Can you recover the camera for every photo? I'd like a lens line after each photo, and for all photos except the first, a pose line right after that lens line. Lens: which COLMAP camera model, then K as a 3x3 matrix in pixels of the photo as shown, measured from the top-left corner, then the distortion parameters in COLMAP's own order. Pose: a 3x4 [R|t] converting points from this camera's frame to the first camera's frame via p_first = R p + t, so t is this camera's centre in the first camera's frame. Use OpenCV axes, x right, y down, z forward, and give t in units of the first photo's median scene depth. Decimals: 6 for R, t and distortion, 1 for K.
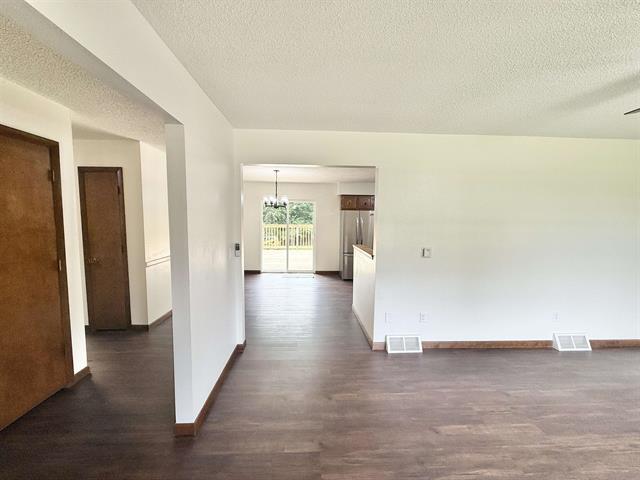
lens RADIAL K [[254.9, 0, 318.7], [0, 254.9, 238.5], [0, 0, 1]] dist [0.002330, 0.000406]
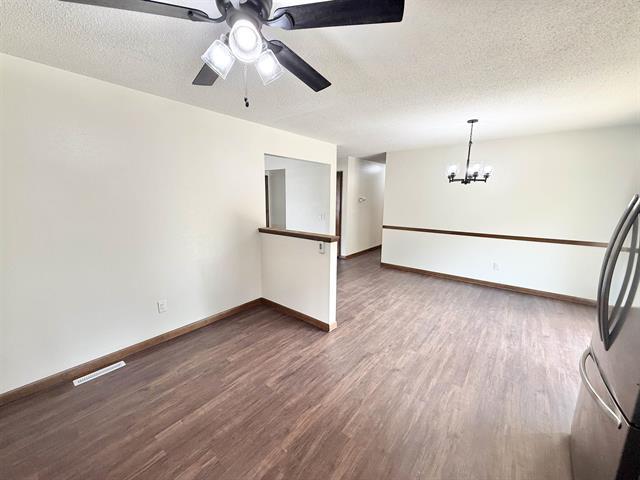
lens RADIAL K [[254.9, 0, 318.7], [0, 254.9, 238.5], [0, 0, 1]] dist [0.002330, 0.000406]
pose [[-0.665860, 0.105487, -0.738582, 0.438621], [-0.077802, 0.974739, 0.209357, -0.069097], [0.742009, 0.196865, -0.640833, 0.909301]]
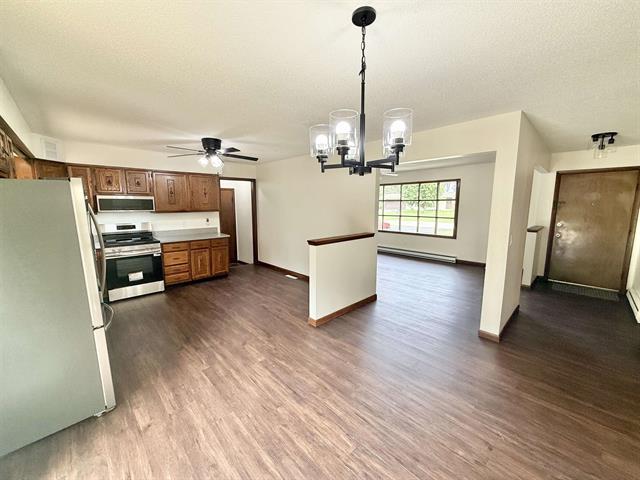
lens RADIAL K [[254.9, 0, 318.7], [0, 254.9, 238.5], [0, 0, 1]] dist [0.002330, 0.000406]
pose [[-0.656768, -0.114205, 0.745395, -0.267456], [0.055469, 0.978471, 0.198789, -0.083176], [-0.752050, 0.171904, -0.636293, 0.949717]]
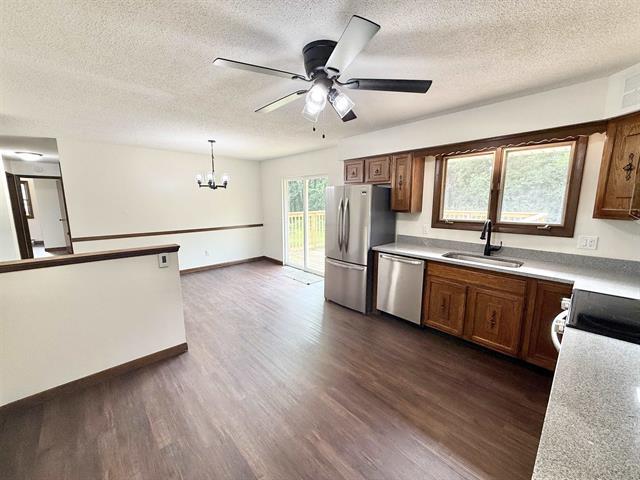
lens RADIAL K [[256.3, 0, 320.0], [0, 256.3, 240.0], [0, 0, 1]] dist [0.001277, 0.000130]
pose [[0.649858, 0.107899, -0.752358, 0.533798], [-0.055485, 0.993966, 0.094623, -0.039067], [0.758028, -0.019747, 0.651923, 0.564205]]
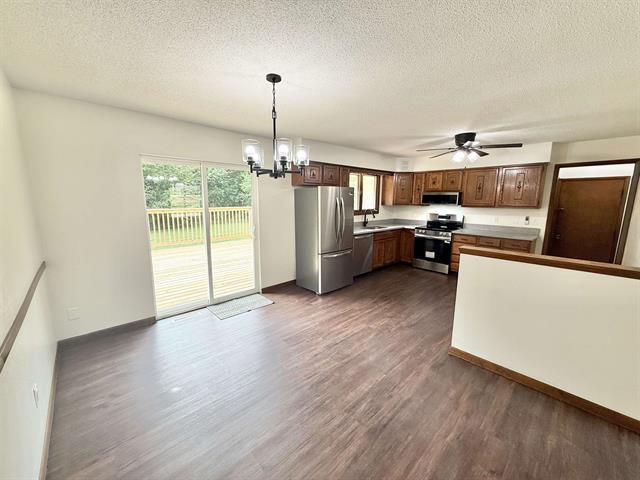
lens RADIAL K [[254.9, 0, 318.7], [0, 254.9, 238.5], [0, 0, 1]] dist [0.002330, 0.000406]
pose [[0.760994, -0.109018, 0.639534, -0.300825], [0.055060, 0.993076, 0.103767, -0.045825], [-0.646418, -0.043753, 0.761728, 0.502578]]
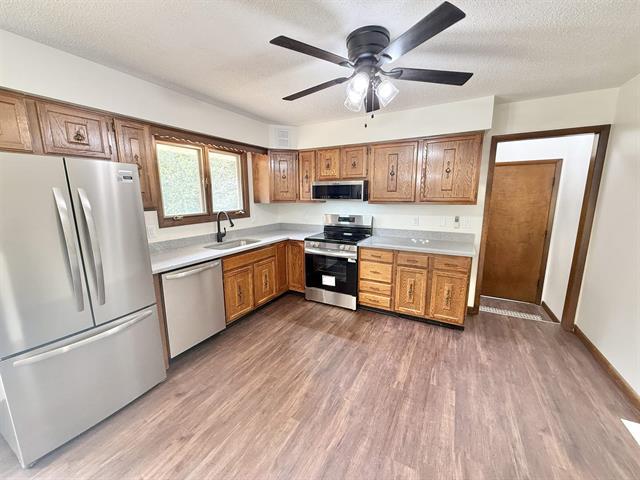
lens RADIAL K [[254.9, 0, 318.7], [0, 254.9, 238.5], [0, 0, 1]] dist [0.002330, 0.000406]
pose [[0.518596, -0.159384, 0.840033, 0.069810], [0.081775, 0.987214, 0.136825, -0.046090], [-0.851100, -0.002263, 0.524999, 0.643787]]
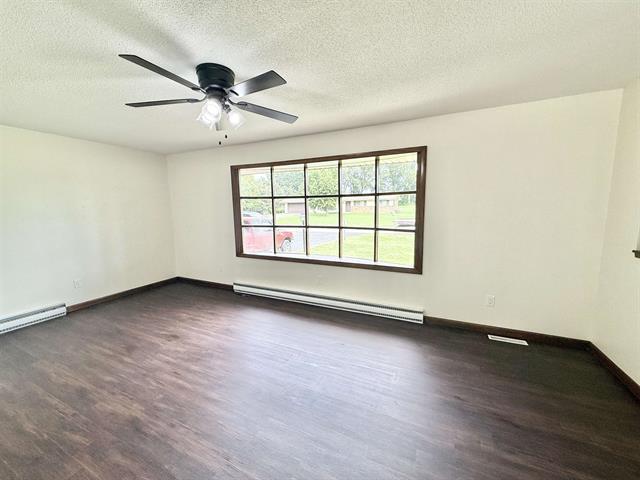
lens RADIAL K [[254.9, 0, 318.7], [0, 254.9, 238.5], [0, 0, 1]] dist [0.002330, 0.000406]
pose [[-0.884193, -0.058168, 0.463485, 0.082169], [0.041224, 0.978628, 0.201463, -0.021334], [-0.465299, 0.197239, -0.862899, 0.385681]]
